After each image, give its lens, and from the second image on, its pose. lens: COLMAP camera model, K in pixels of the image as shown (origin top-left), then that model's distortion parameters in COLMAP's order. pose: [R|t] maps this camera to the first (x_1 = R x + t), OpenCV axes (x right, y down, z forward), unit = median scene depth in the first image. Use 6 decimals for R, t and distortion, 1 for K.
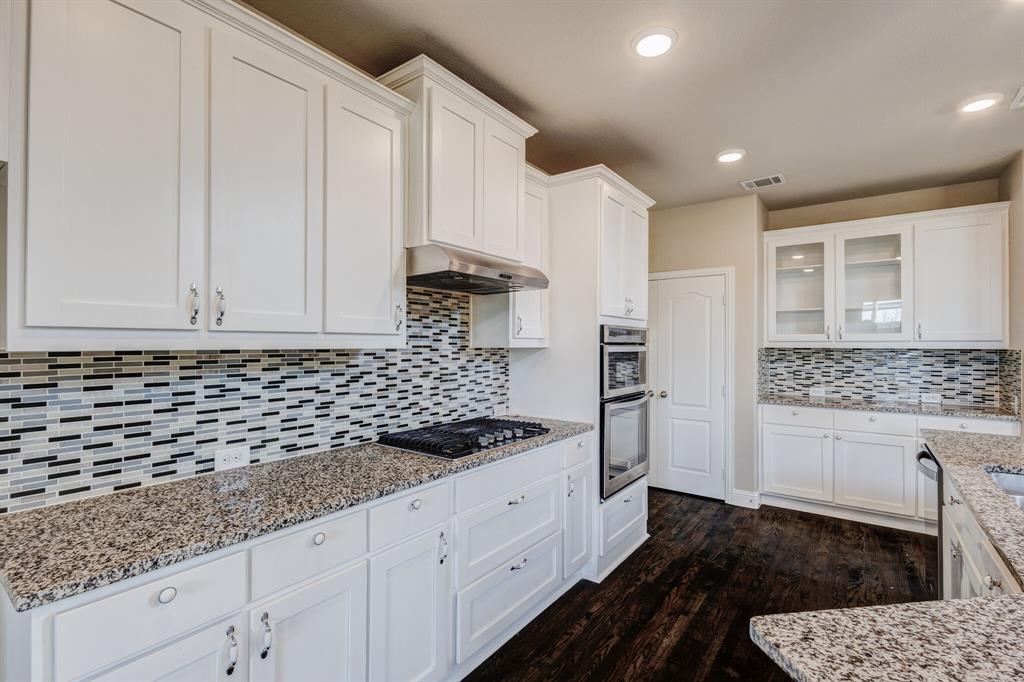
lens RADIAL K [[468.9, 0, 510.4], [0, 468.9, 339.4], [0, 0, 1]] dist [0.005770, -0.001172]
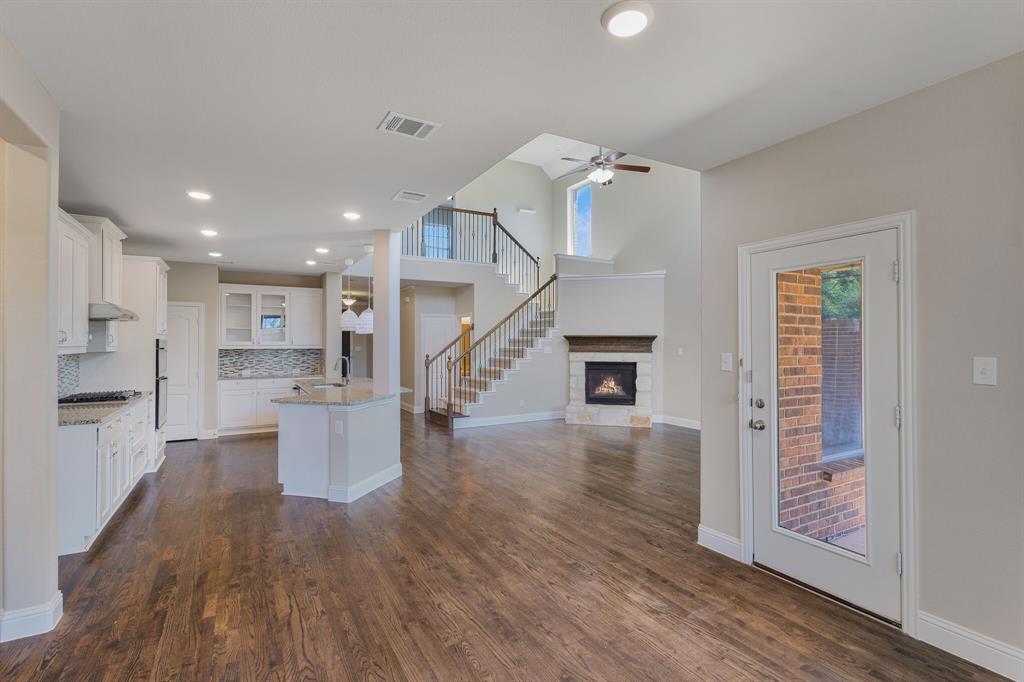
lens RADIAL K [[481.5, 0, 512.0], [0, 481.5, 341.0], [0, 0, 1]] dist [0.003773, -0.000223]
pose [[0.406474, 0.001815, 0.913660, -1.131871], [-0.007357, 0.999972, 0.001286, -0.039373], [-0.913633, -0.007245, 0.406476, -1.254559]]
